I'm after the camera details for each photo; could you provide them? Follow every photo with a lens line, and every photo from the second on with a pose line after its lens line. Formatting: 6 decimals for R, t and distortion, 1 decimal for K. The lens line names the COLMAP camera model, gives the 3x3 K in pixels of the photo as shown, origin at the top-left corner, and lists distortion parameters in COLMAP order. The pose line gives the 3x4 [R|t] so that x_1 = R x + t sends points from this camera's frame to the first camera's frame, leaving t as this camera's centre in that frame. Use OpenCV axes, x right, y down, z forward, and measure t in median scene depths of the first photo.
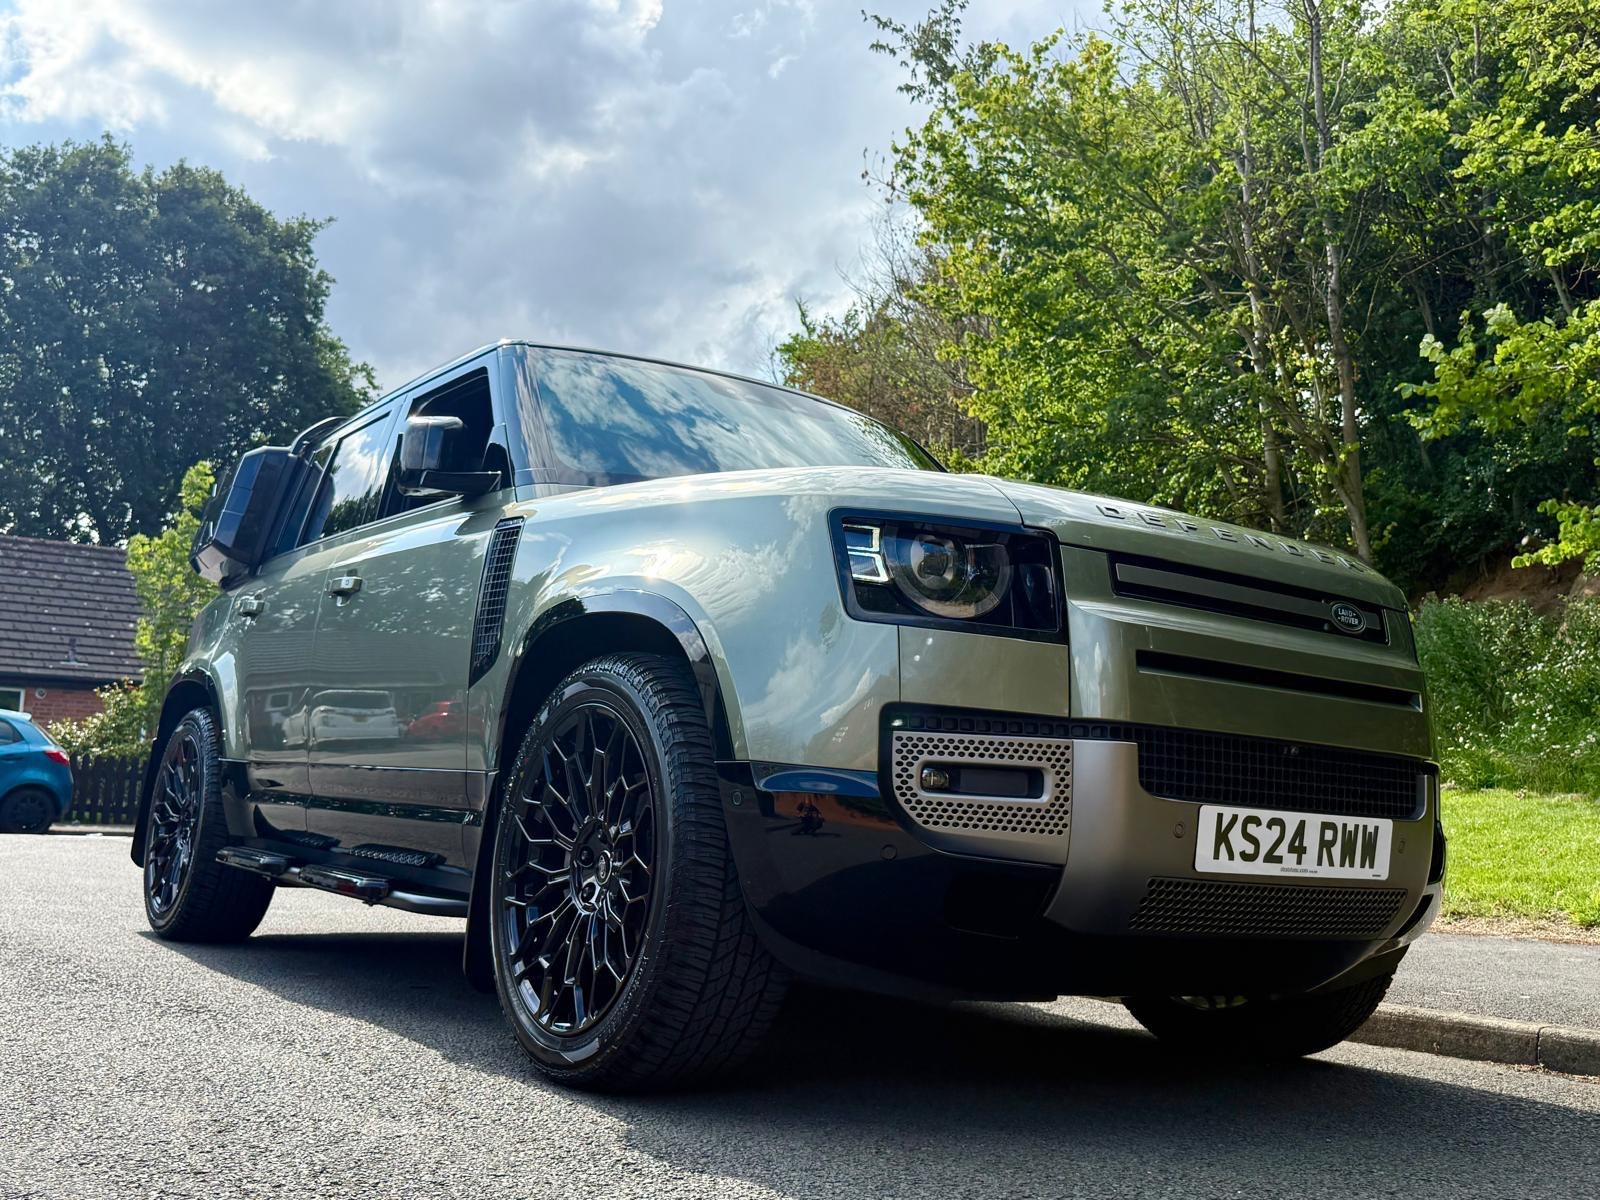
lens RADIAL K [[1567.6, 0, 792.1], [0, 1567.6, 597.7], [0, 0, 1]] dist [0.015237, 0.000000]
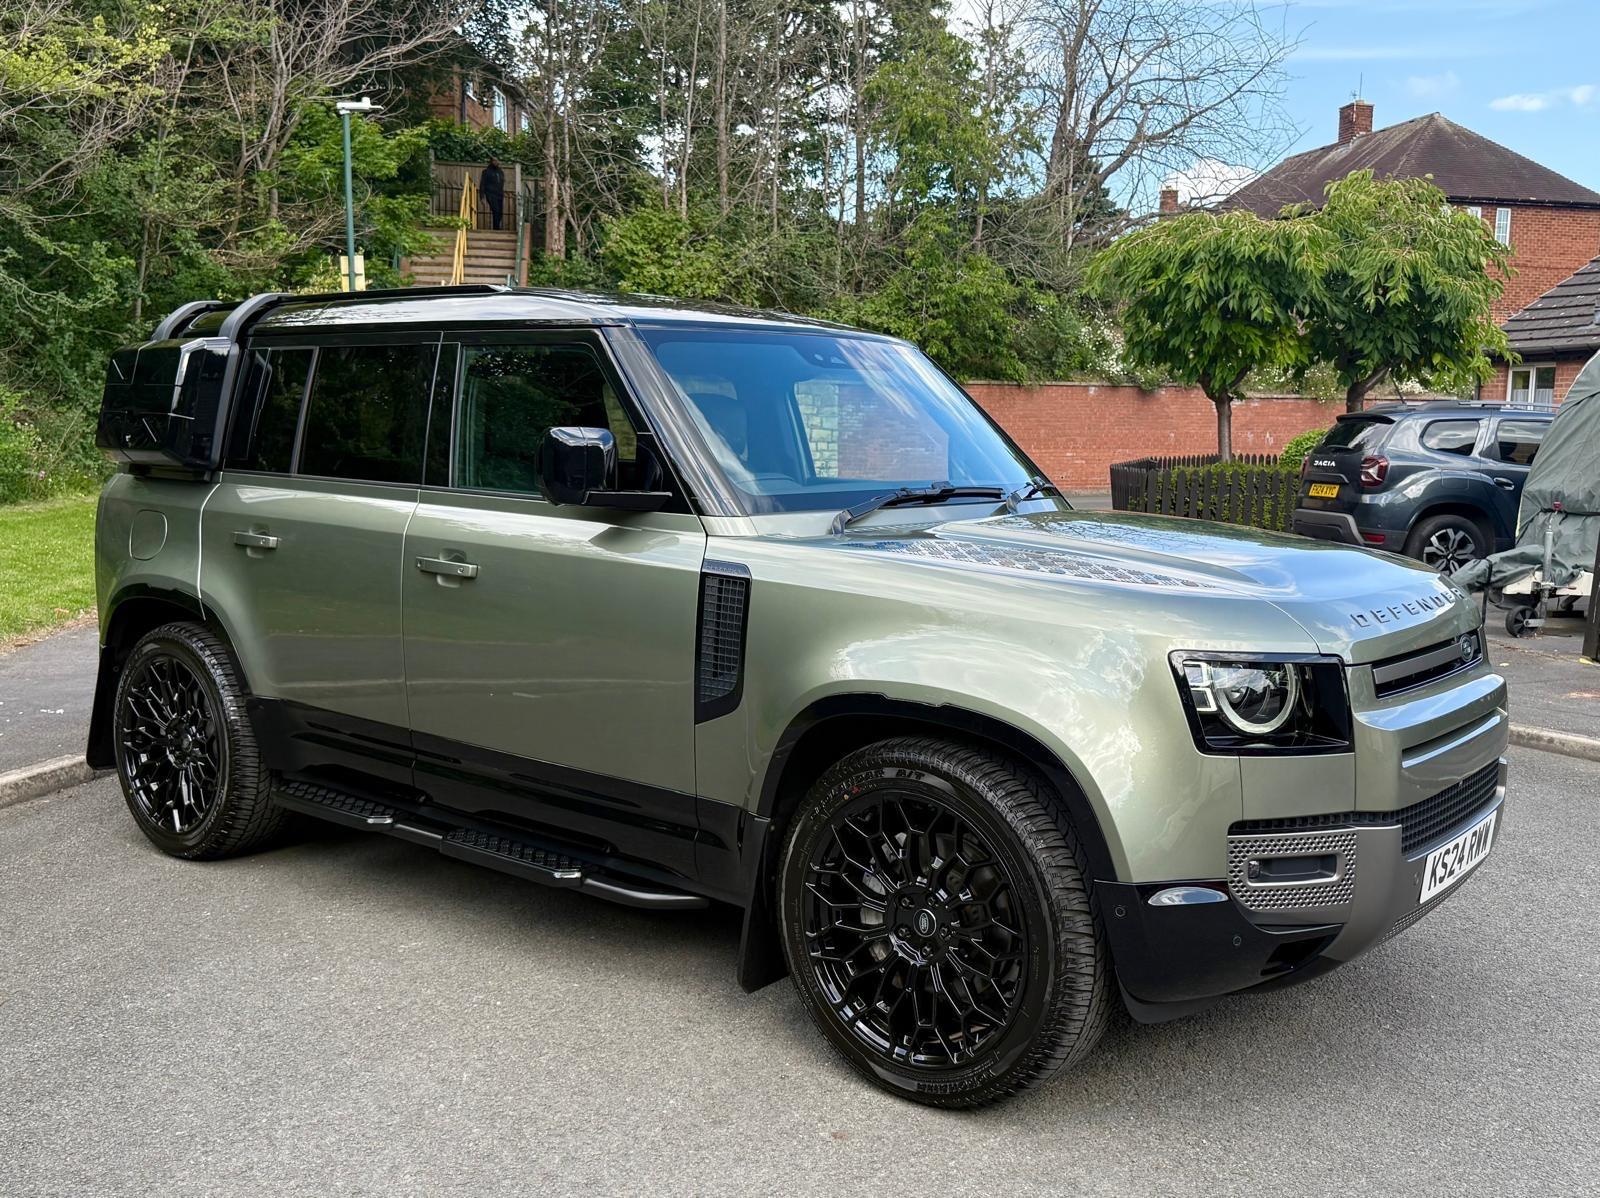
lens RADIAL K [[1567.6, 0, 802.5], [0, 1567.6, 617.7], [0, 0, 1]] dist [0.015237, 0.000000]
pose [[0.958622, -0.082129, 0.272577, -0.542410], [0.004838, 0.962043, 0.272856, -0.392534], [-0.284641, -0.260247, 0.922633, 0.008307]]
